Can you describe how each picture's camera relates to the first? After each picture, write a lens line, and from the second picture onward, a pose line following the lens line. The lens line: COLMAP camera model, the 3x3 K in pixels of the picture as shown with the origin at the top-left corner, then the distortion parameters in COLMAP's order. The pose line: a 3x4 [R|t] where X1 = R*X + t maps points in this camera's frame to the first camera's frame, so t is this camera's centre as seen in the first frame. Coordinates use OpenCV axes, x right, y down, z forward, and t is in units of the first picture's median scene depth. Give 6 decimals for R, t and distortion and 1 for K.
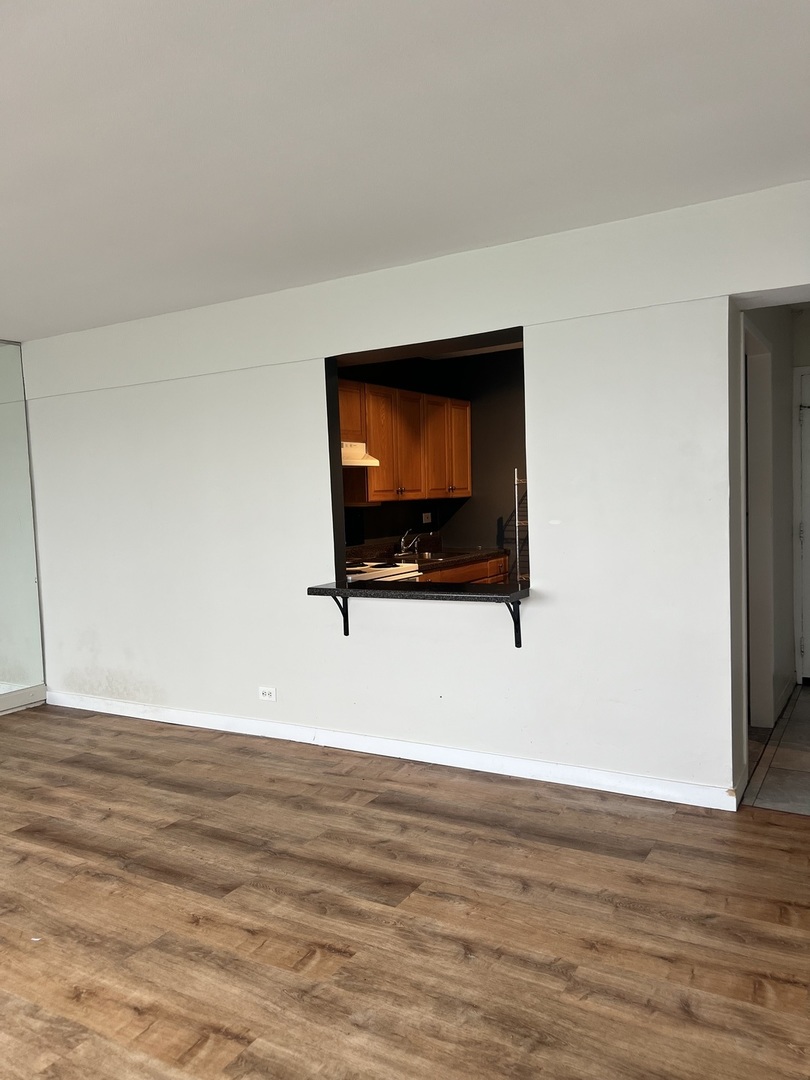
lens RADIAL K [[813.3, 0, 406.8], [0, 813.3, 535.1], [0, 0, 1]] dist [0.054607, -0.039205]
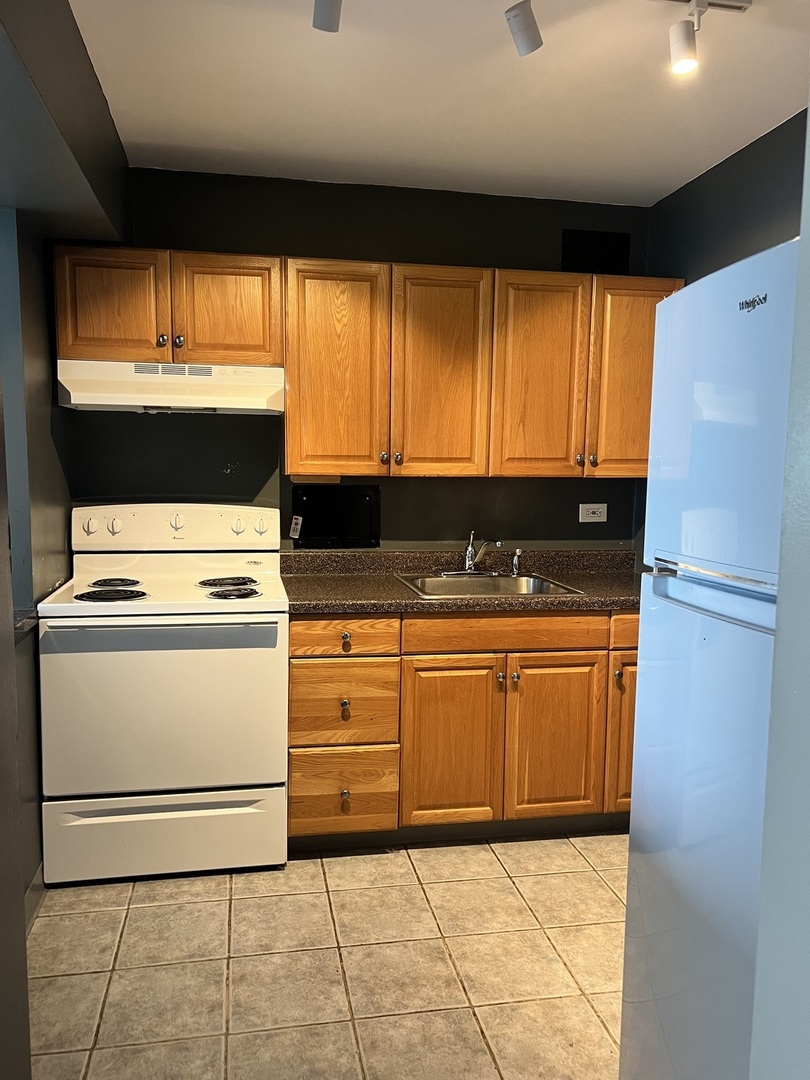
lens RADIAL K [[813.3, 0, 396.8], [0, 813.3, 544.8], [0, 0, 1]] dist [0.054607, -0.039205]
pose [[0.655730, 0.117417, -0.745809, 0.394092], [-0.075647, 0.993080, 0.089836, -0.045269], [0.751196, -0.002490, 0.660075, 0.635666]]
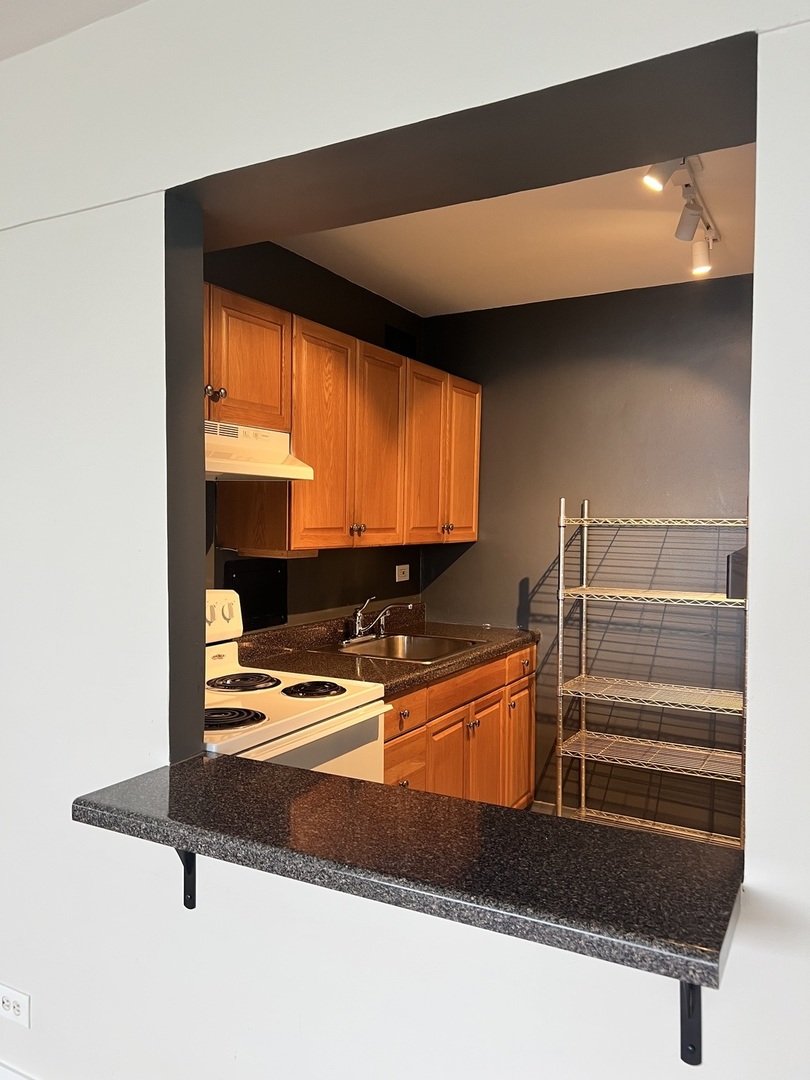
lens RADIAL K [[813.3, 0, 404.9], [0, 813.3, 537.9], [0, 0, 1]] dist [0.054607, -0.039205]
pose [[0.998547, 0.041118, 0.034837, 0.005108], [-0.040007, 0.998686, -0.032014, -0.032688], [-0.036108, 0.030574, 0.998880, 0.457854]]
